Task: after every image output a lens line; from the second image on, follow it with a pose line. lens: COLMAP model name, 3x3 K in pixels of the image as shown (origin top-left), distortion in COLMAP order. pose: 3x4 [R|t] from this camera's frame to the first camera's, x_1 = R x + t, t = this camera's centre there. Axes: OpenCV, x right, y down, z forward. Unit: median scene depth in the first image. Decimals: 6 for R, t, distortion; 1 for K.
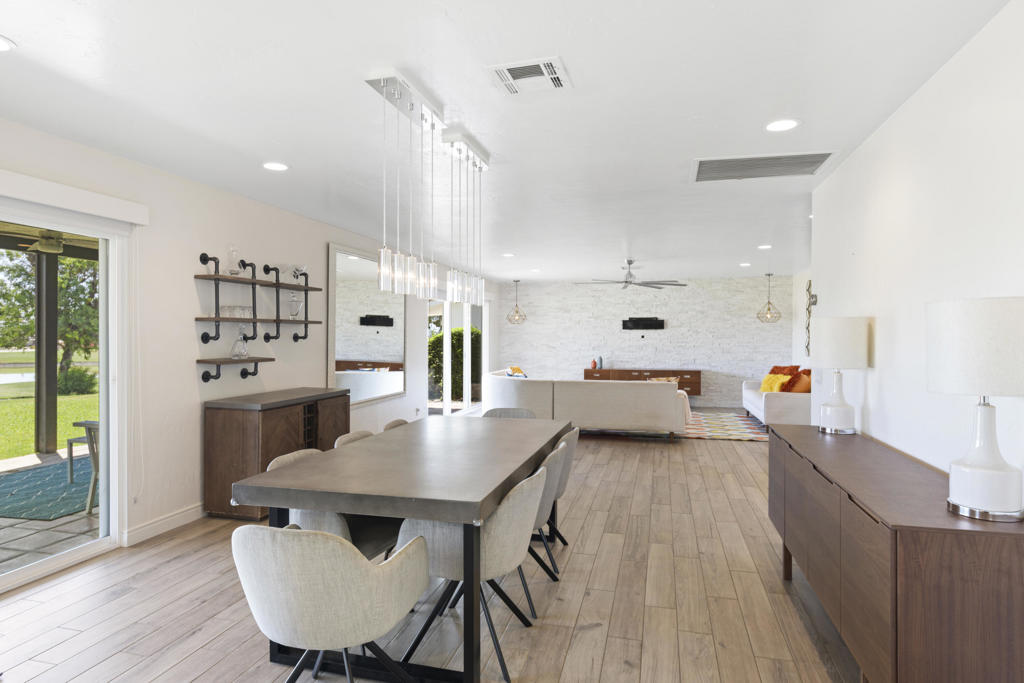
lens RADIAL K [[589.5, 0, 493.8], [0, 589.5, 340.1], [0, 0, 1]] dist [-0.004884, -0.002655]
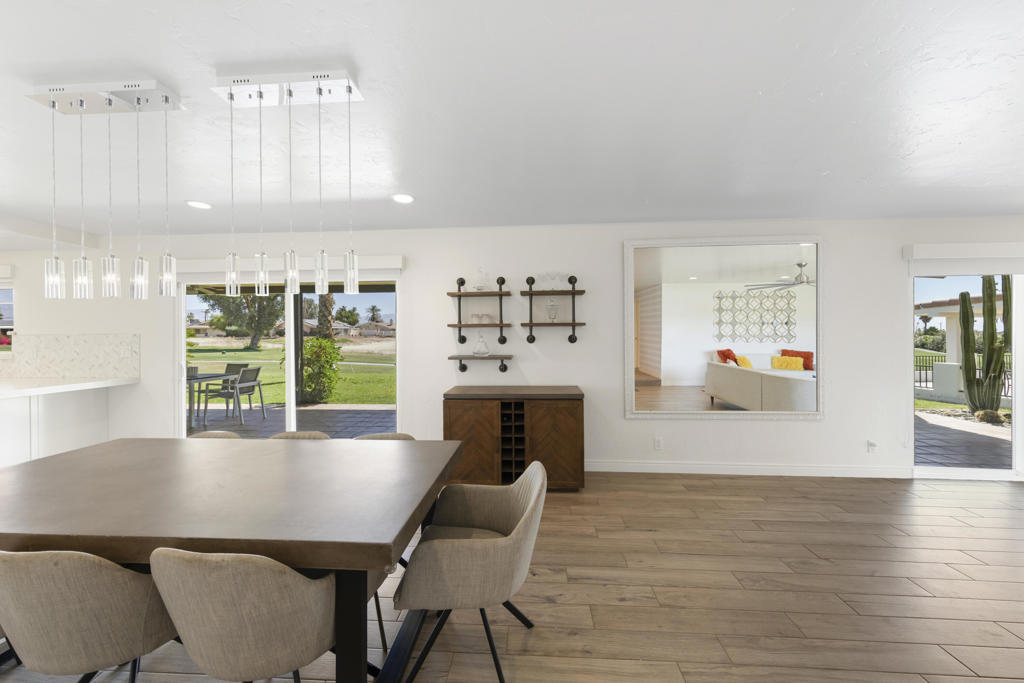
lens RADIAL K [[363.5, 0, 514.2], [0, 363.5, 337.9], [0, 0, 1]] dist [0.007734, -0.000617]
pose [[0.214259, -0.002221, -0.976774, 0.292951], [0.000549, 0.999998, -0.002154, -0.004654], [0.976777, -0.000075, 0.214259, 0.761045]]
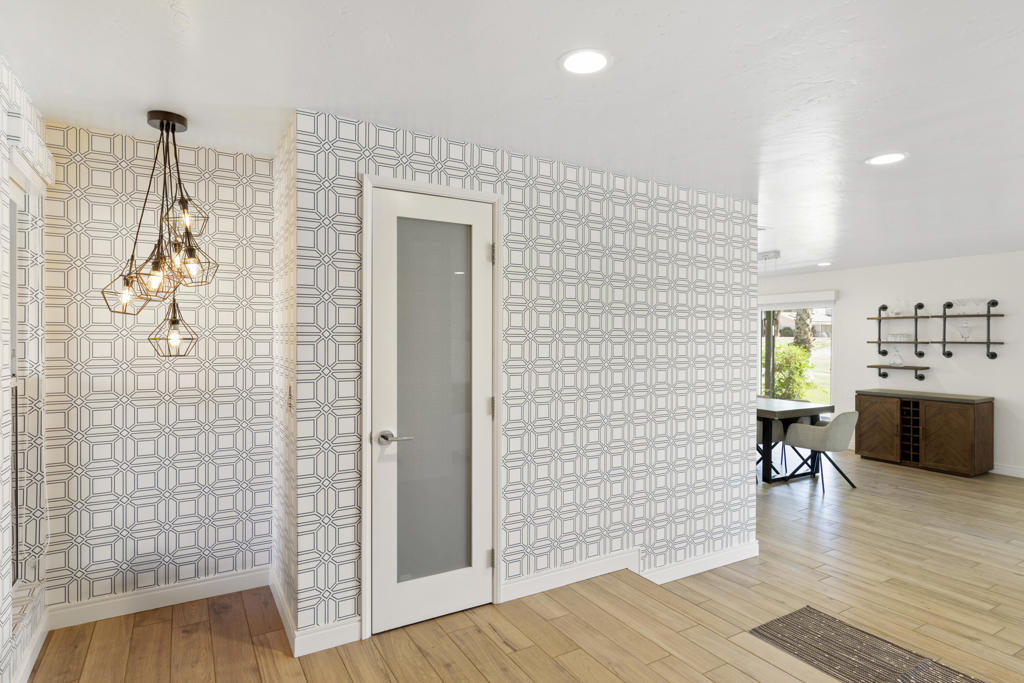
lens RADIAL K [[542.7, 0, 509.0], [0, 542.7, 341.4], [0, 0, 1]] dist [0.005429, -0.003190]
pose [[-0.707534, -0.001417, -0.706678, 1.163880], [-0.011973, 0.999878, 0.009983, -0.032650], [0.706578, 0.015524, -0.707465, 1.099180]]
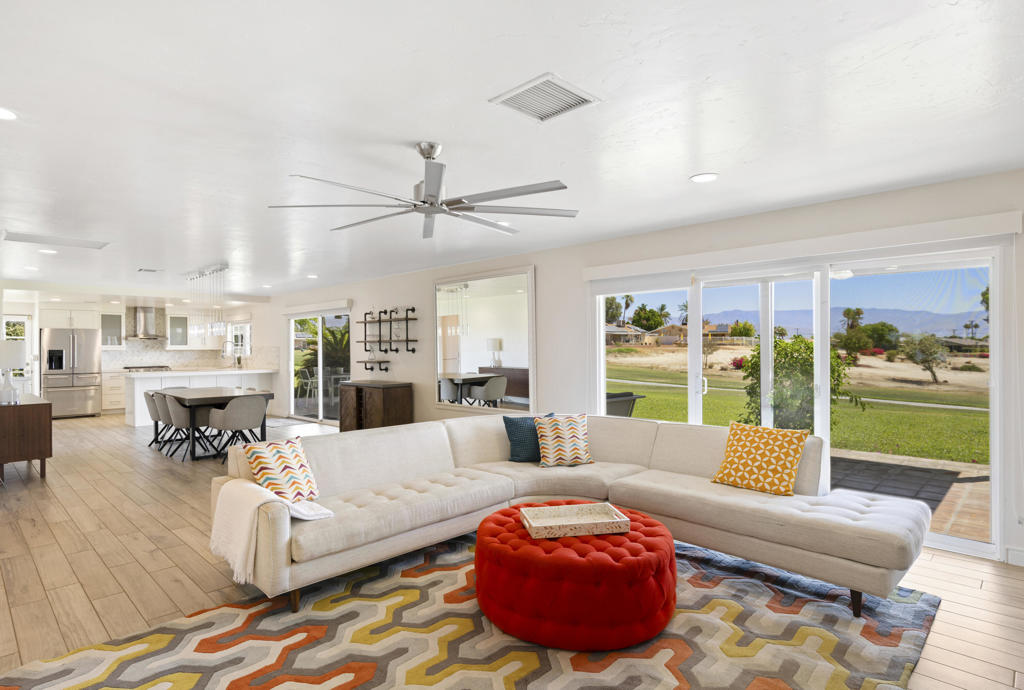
lens RADIAL K [[533.9, 0, 513.1], [0, 533.9, 351.4], [0, 0, 1]] dist [-0.005180, -0.002761]
pose [[-0.464512, 0.004954, -0.885553, 0.794767], [-0.002635, 0.999972, 0.006977, -0.012650], [0.885563, 0.005574, -0.464486, 1.904503]]
